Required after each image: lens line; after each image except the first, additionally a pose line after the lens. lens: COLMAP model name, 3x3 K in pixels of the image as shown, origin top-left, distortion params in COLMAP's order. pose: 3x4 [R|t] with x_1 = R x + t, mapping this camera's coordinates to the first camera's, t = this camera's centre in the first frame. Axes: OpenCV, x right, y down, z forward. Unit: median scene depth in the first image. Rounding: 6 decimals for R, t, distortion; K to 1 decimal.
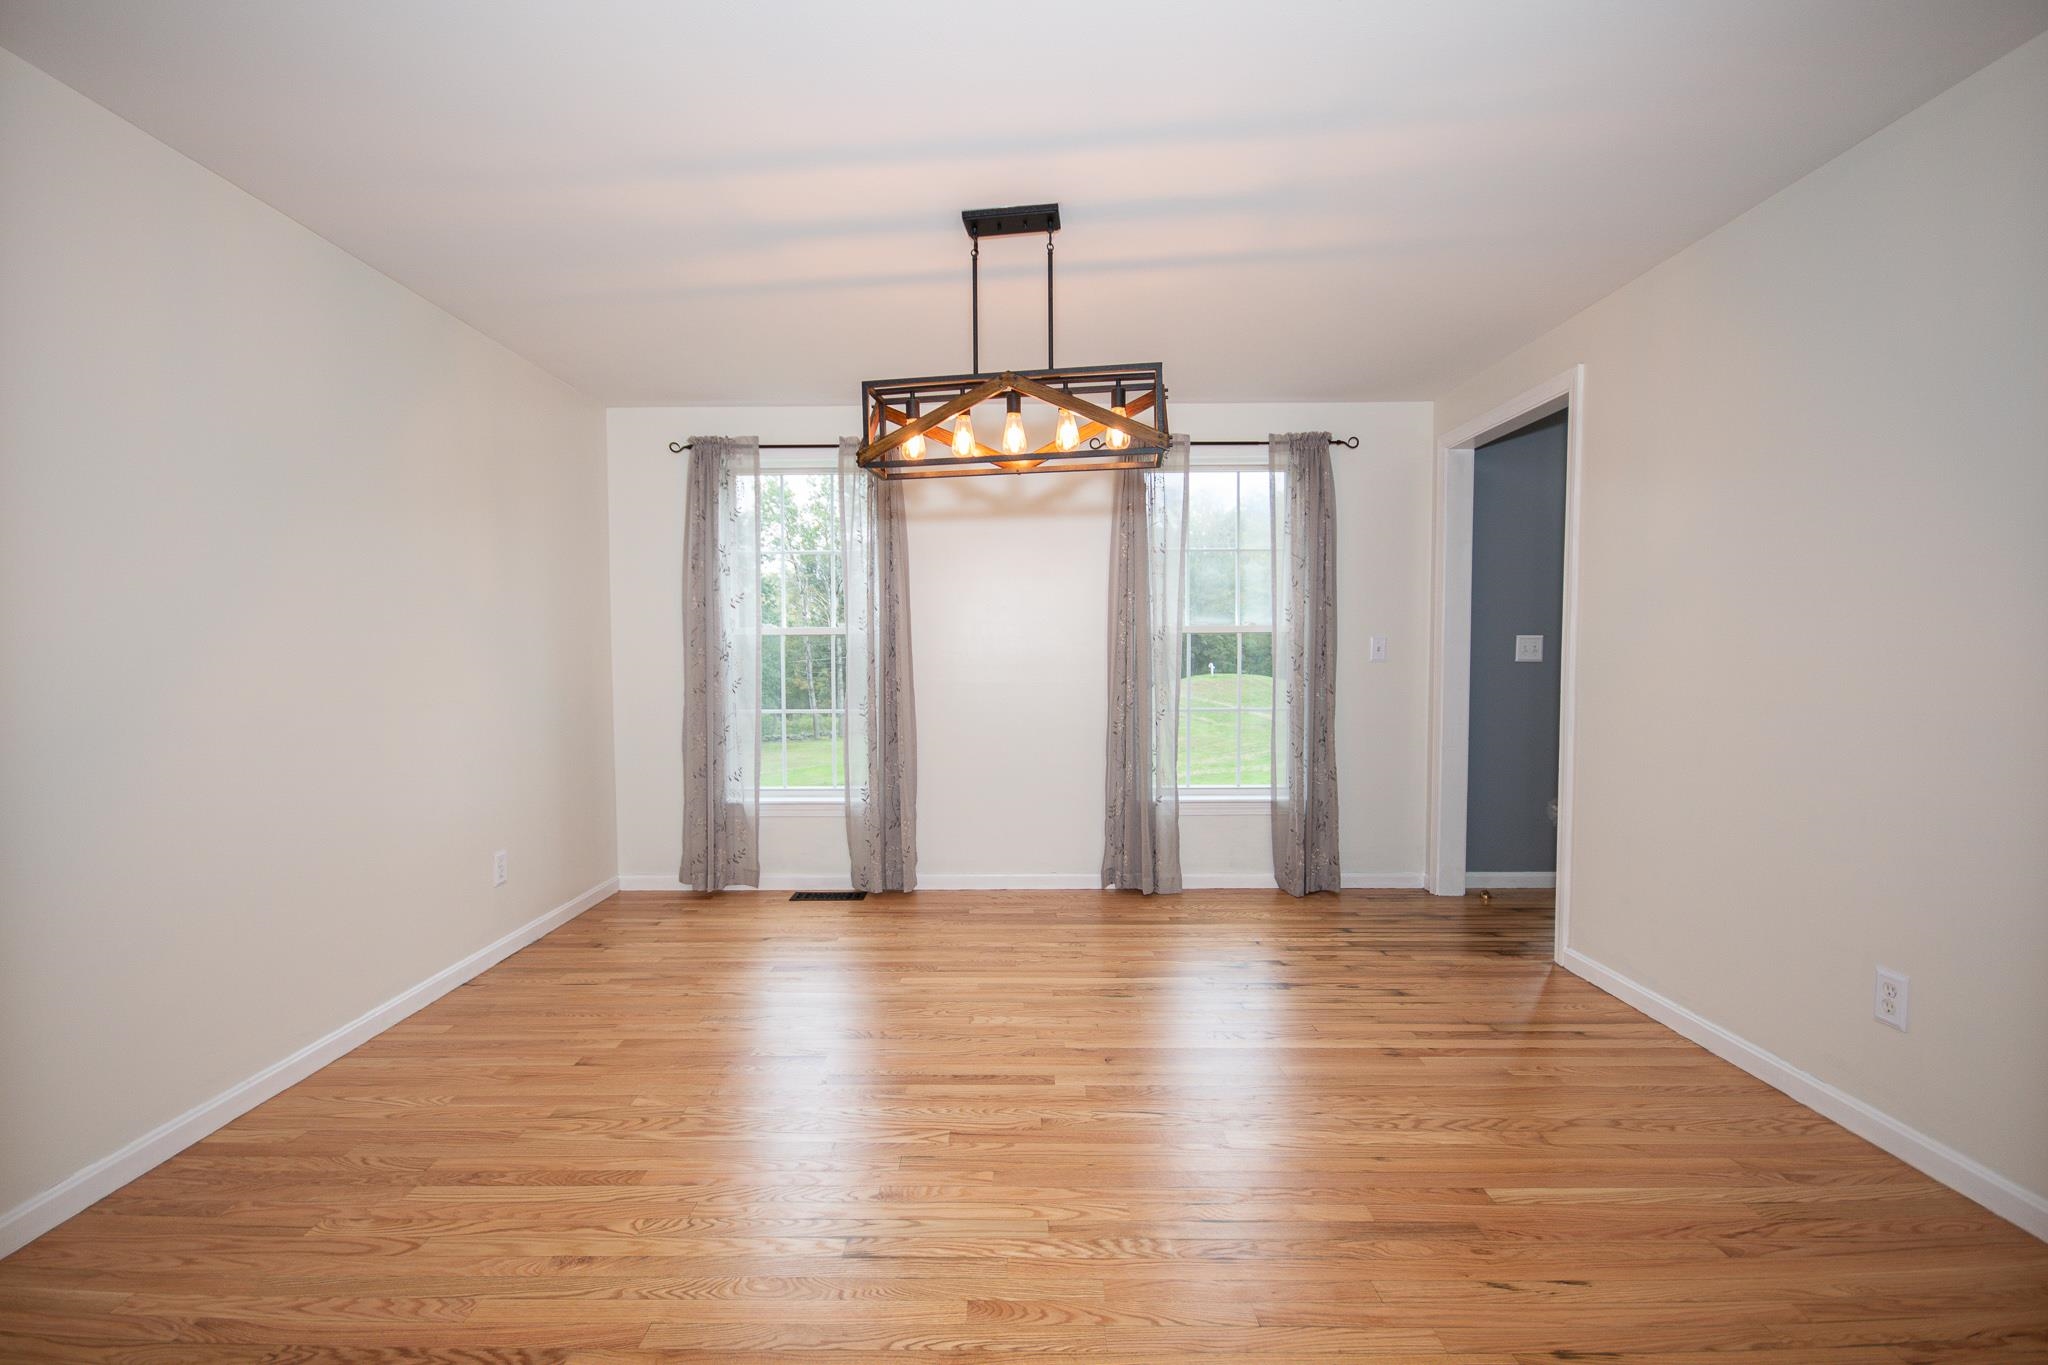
lens RADIAL K [[921.9, 0, 1022.4], [0, 921.9, 677.1], [0, 0, 1]] dist [0.000516, 0.000008]
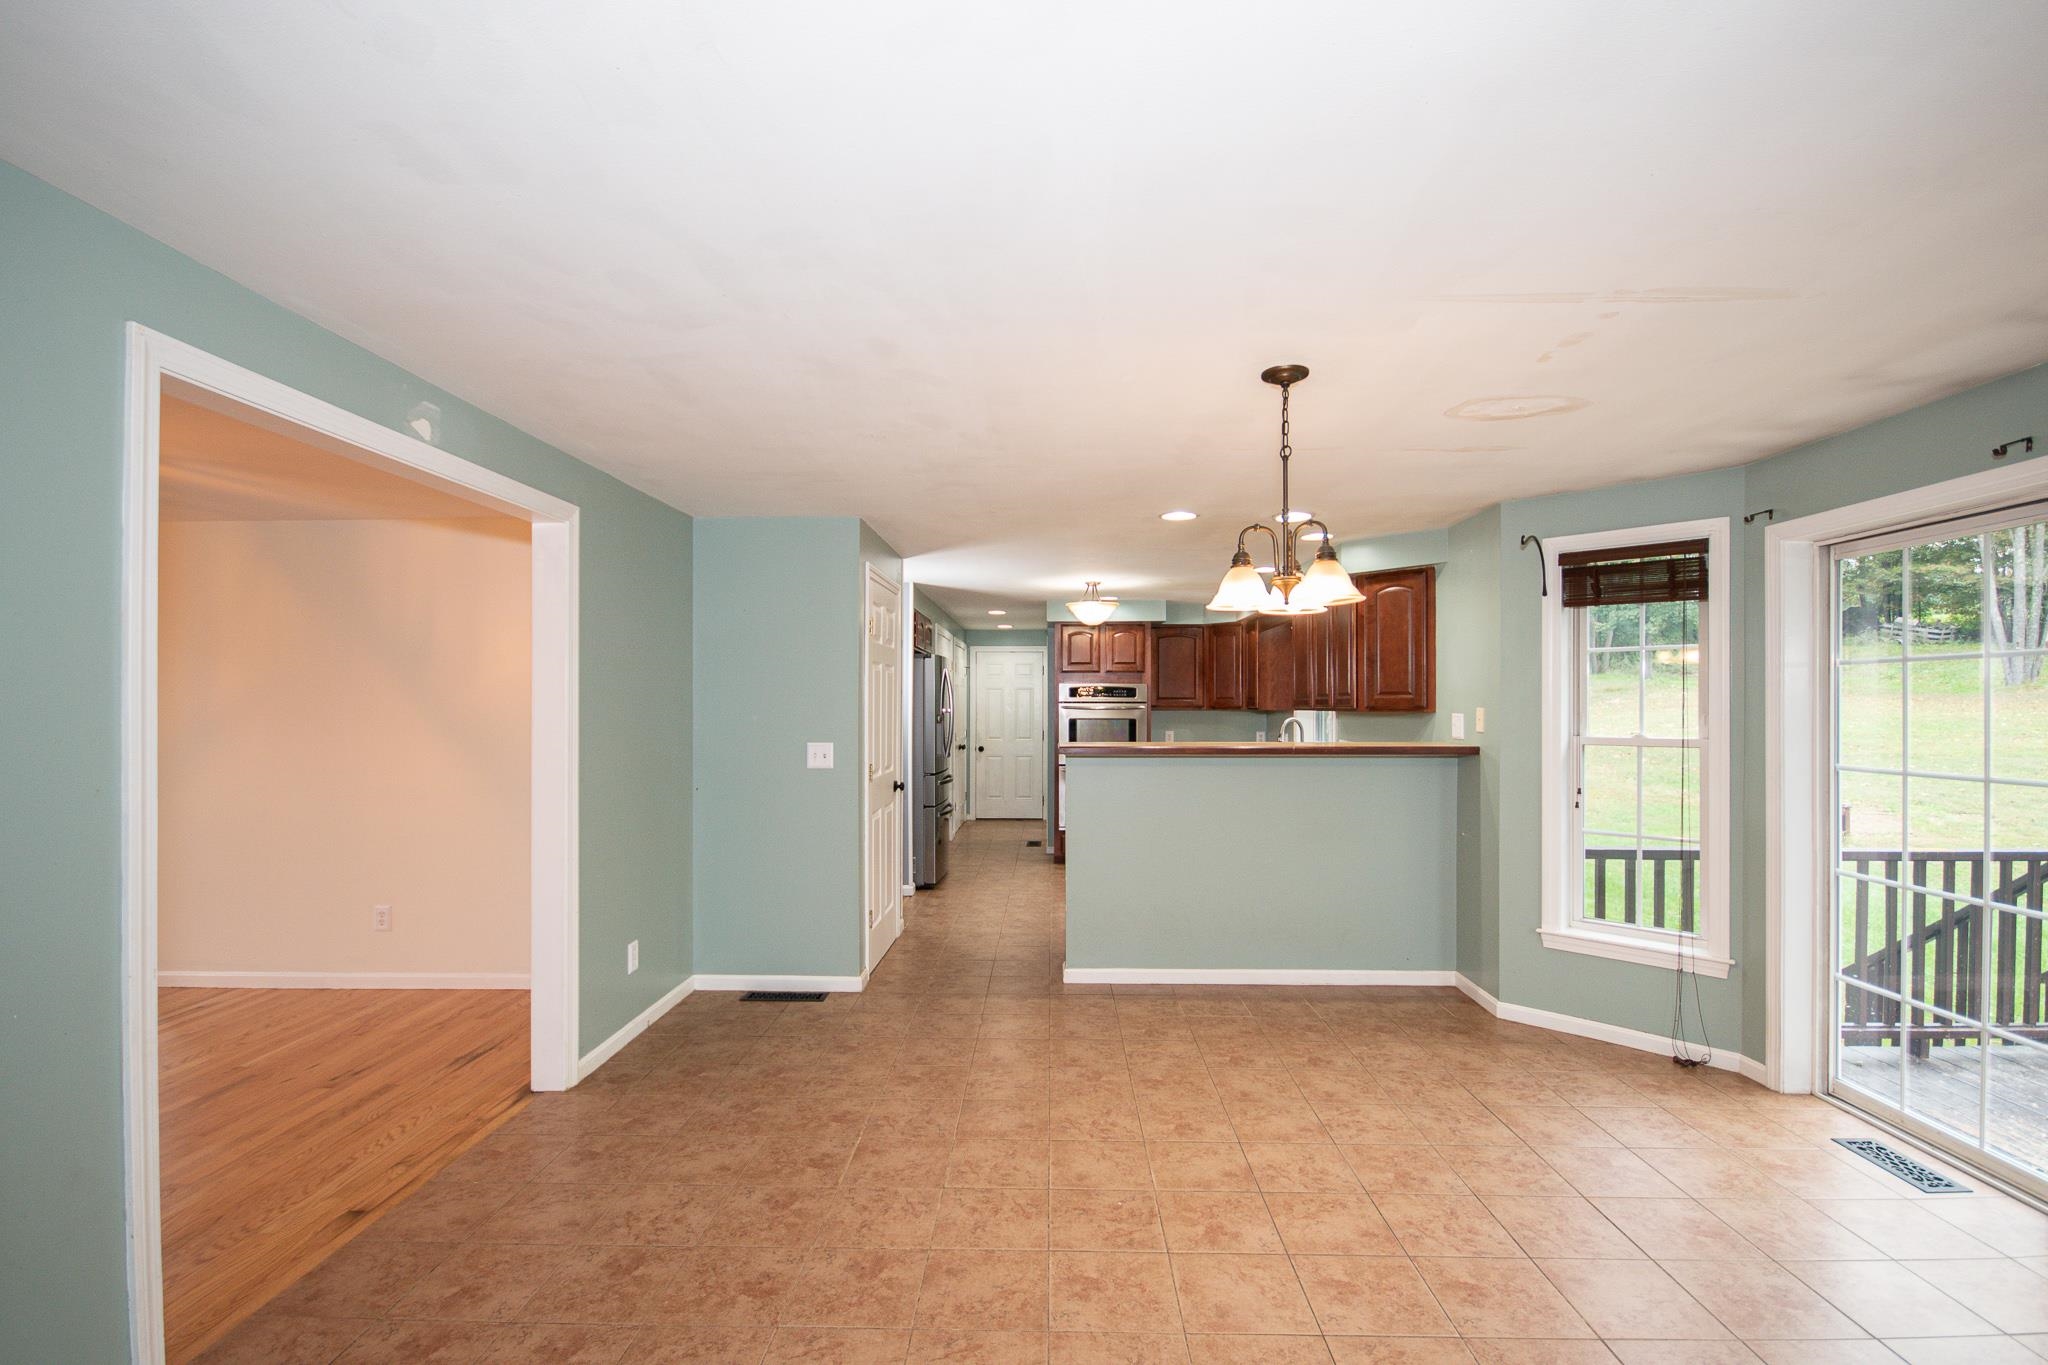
lens RADIAL K [[921.9, 0, 1026.6], [0, 921.9, 697.2], [0, 0, 1]] dist [0.000516, 0.000008]
pose [[0.029085, 0.002391, 0.999574, -1.098746], [0.028946, 0.999576, -0.003233, -0.108173], [-0.999158, 0.029027, 0.029003, -0.543998]]
